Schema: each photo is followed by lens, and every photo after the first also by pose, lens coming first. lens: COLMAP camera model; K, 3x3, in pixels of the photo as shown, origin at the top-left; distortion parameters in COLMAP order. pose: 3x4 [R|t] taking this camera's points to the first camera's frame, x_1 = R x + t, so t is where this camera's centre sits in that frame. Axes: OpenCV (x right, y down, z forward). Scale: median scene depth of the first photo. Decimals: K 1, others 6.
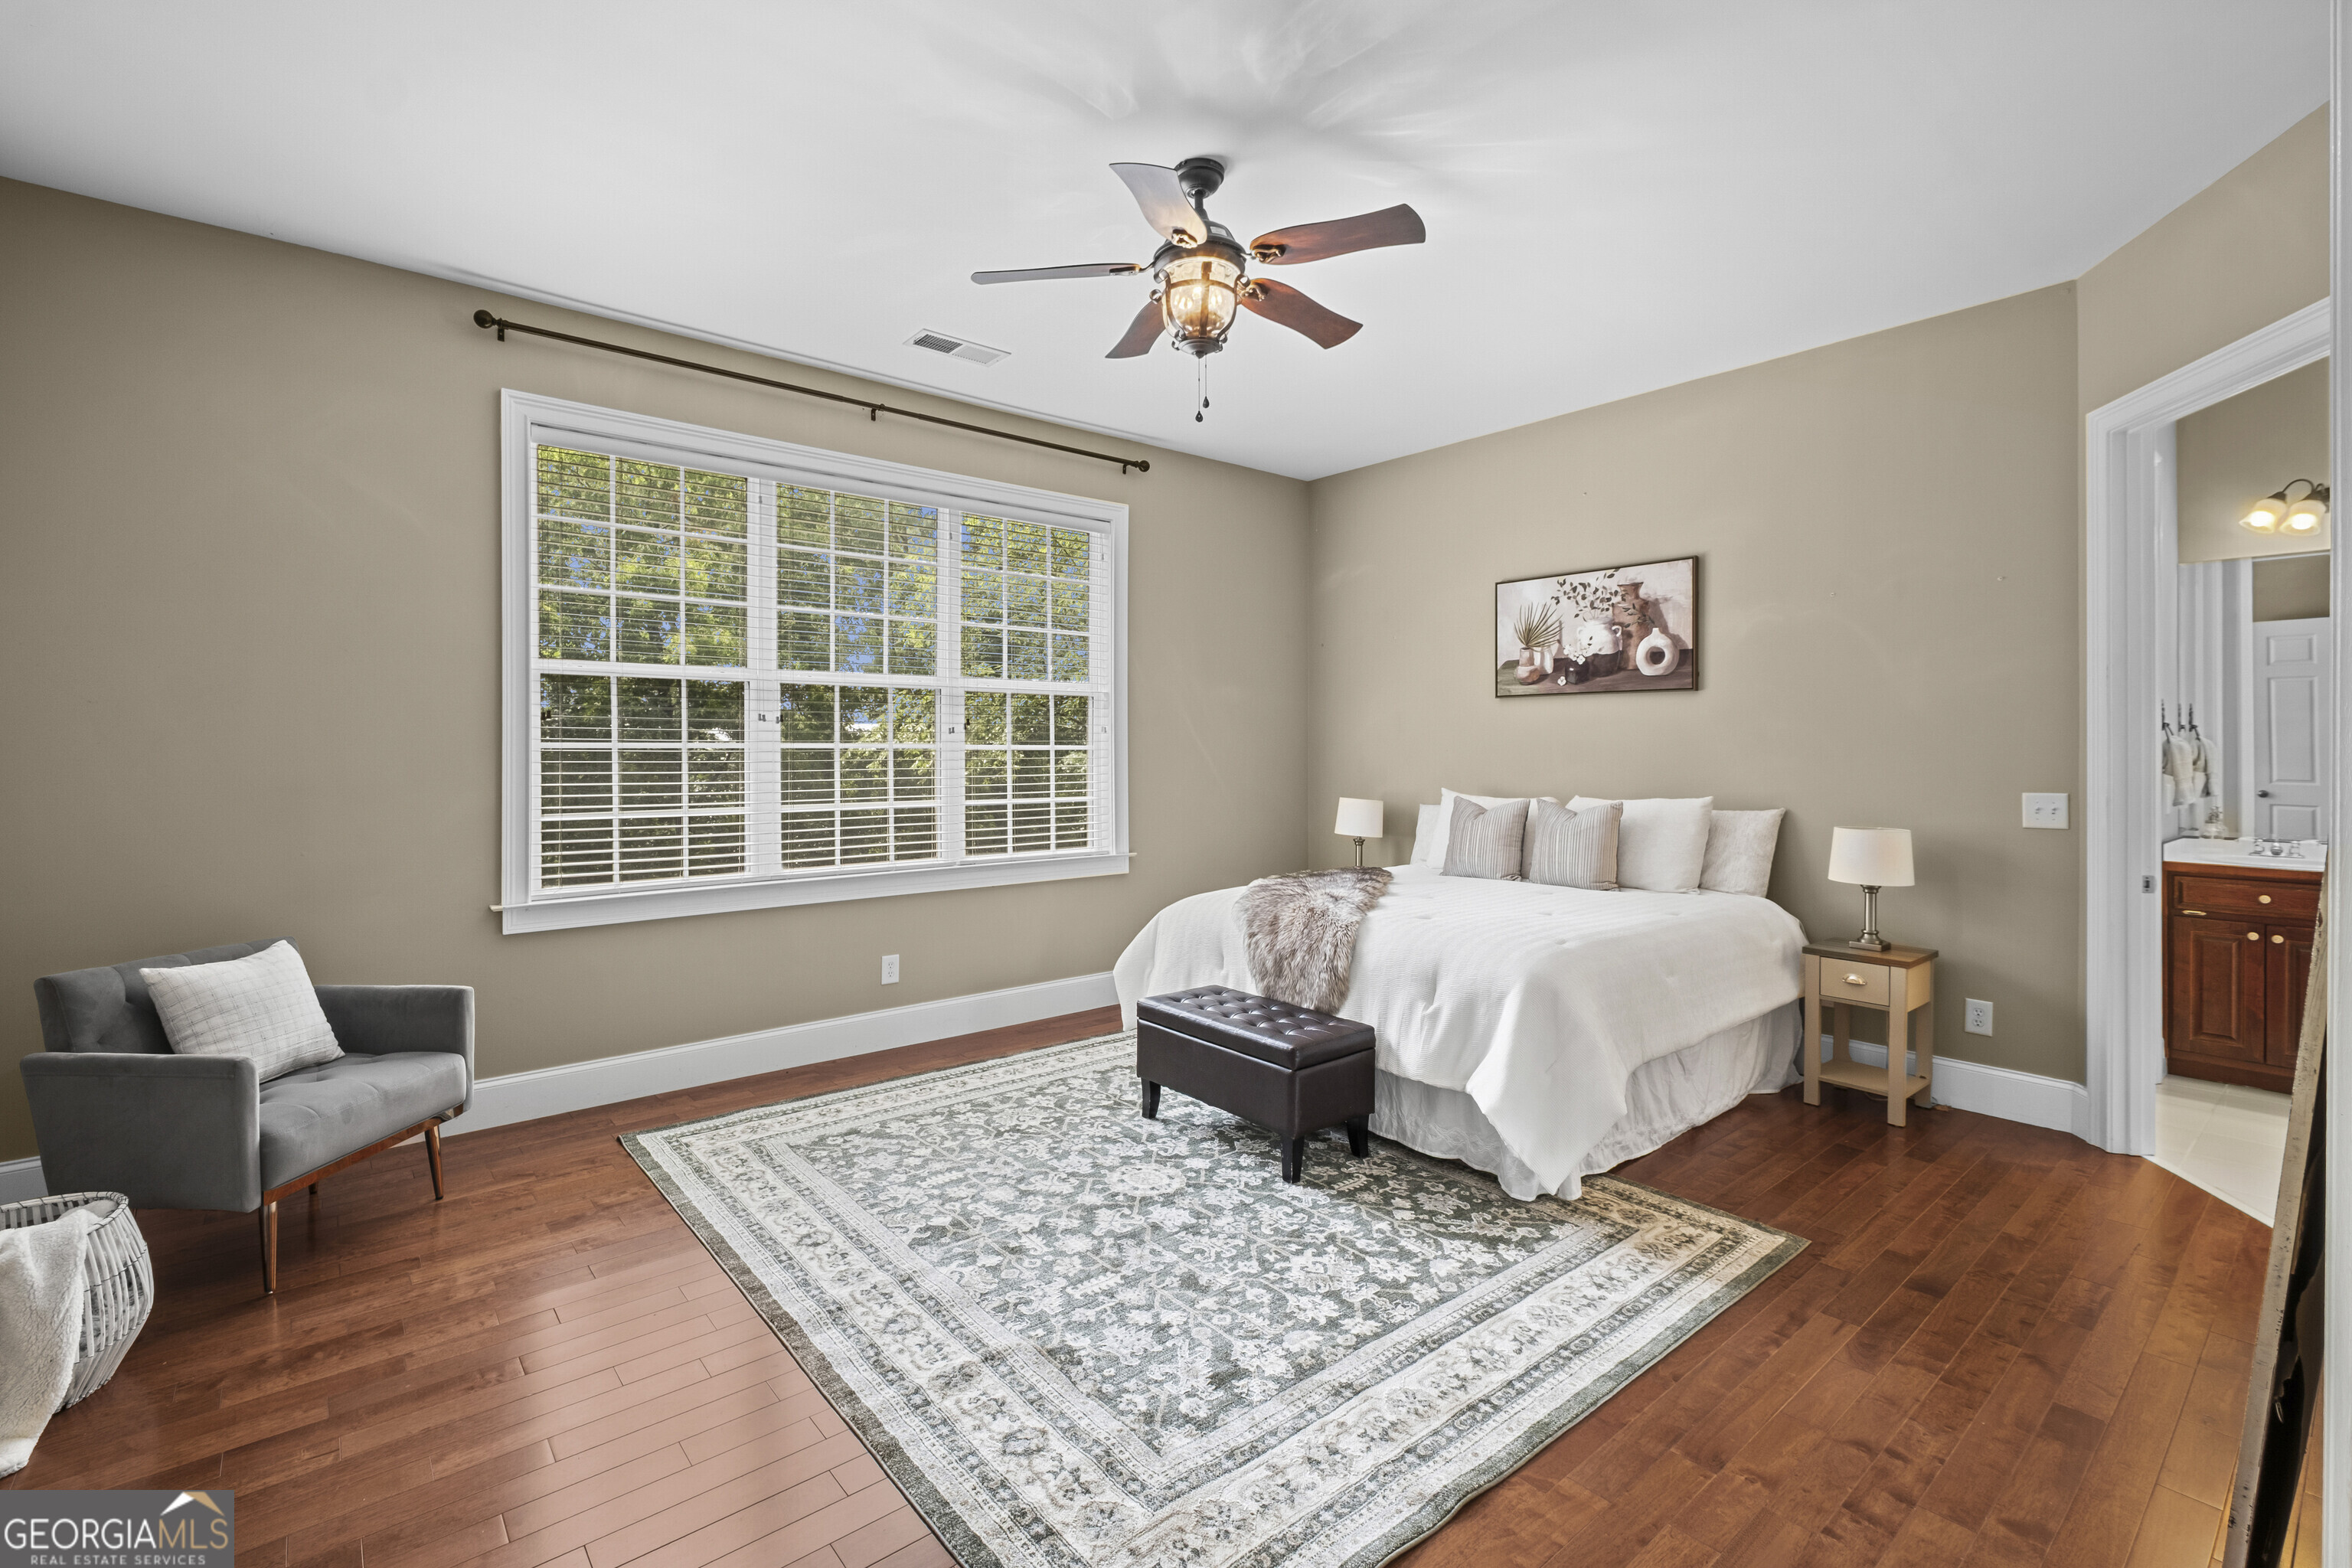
lens RADIAL K [[1053.2, 0, 1171.9], [0, 1053.2, 760.7], [0, 0, 1]] dist [-0.000963, -0.000678]
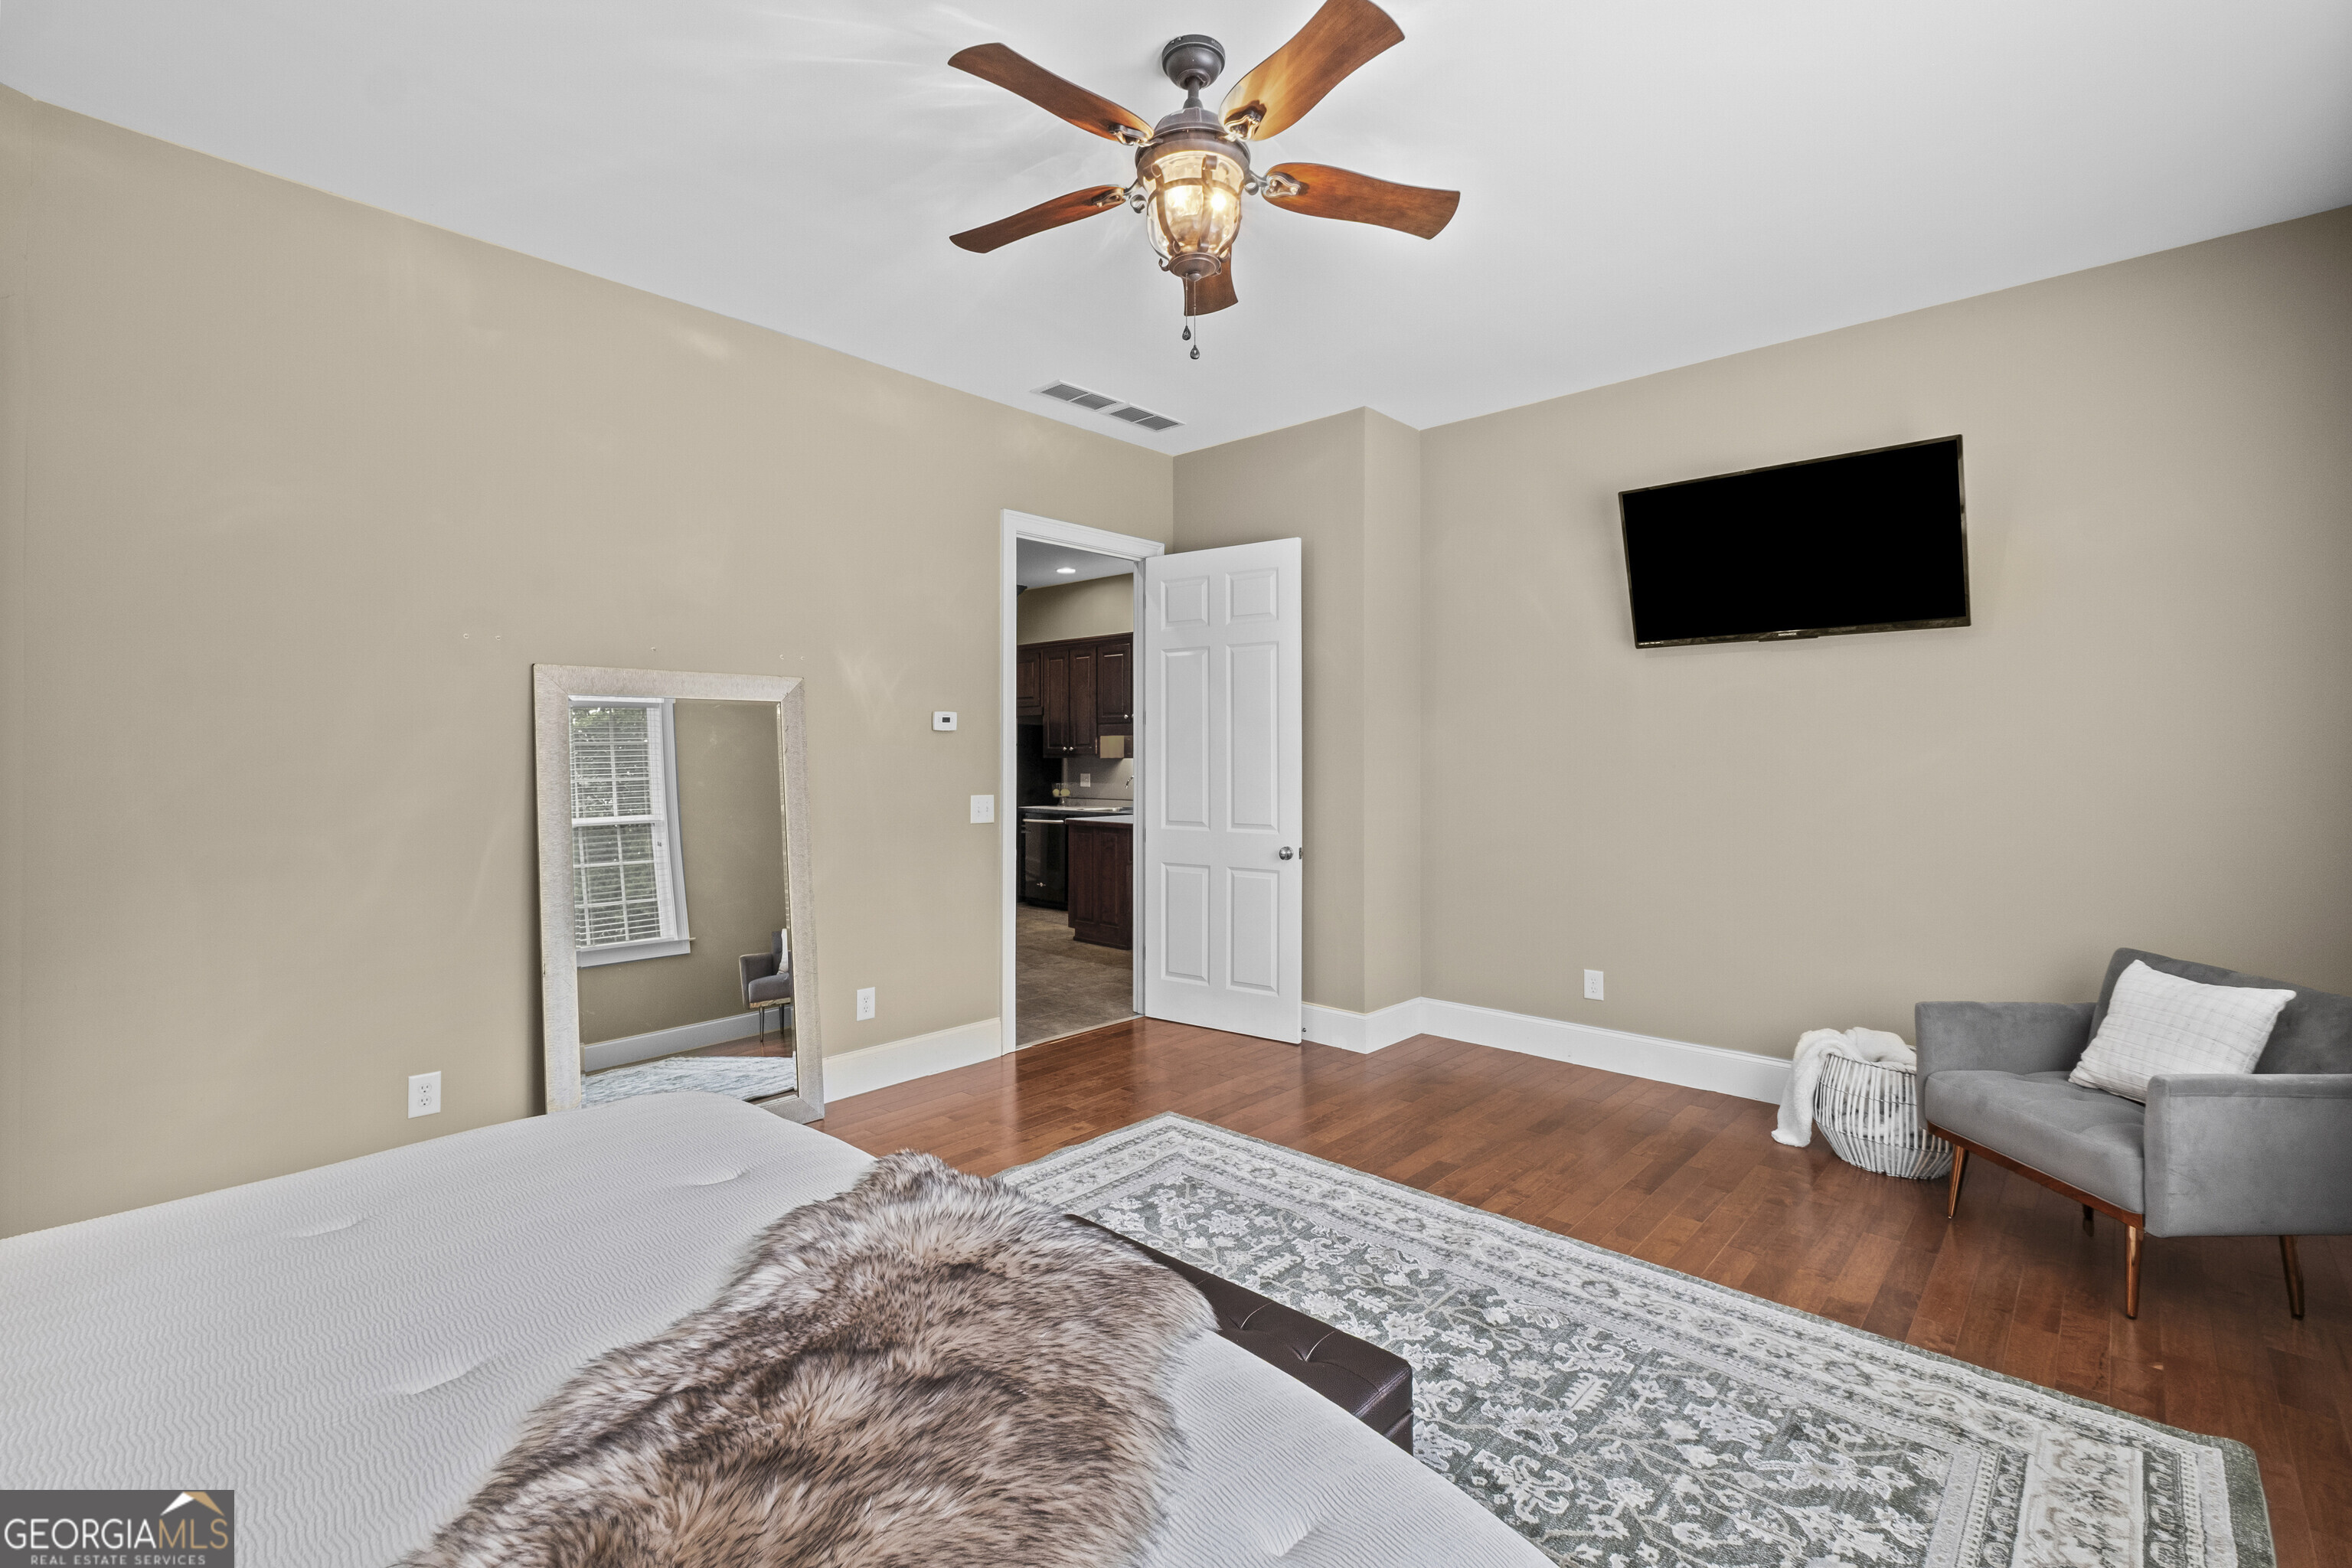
lens RADIAL K [[1041.3, 0, 1177.5], [0, 1041.3, 777.2], [0, 0, 1]] dist [0.010779, -0.000392]
pose [[-0.991113, 0.007149, -0.132831, 0.158664], [0.002663, 0.999421, 0.033922, -0.032495], [0.132997, 0.033267, -0.990558, 1.946895]]
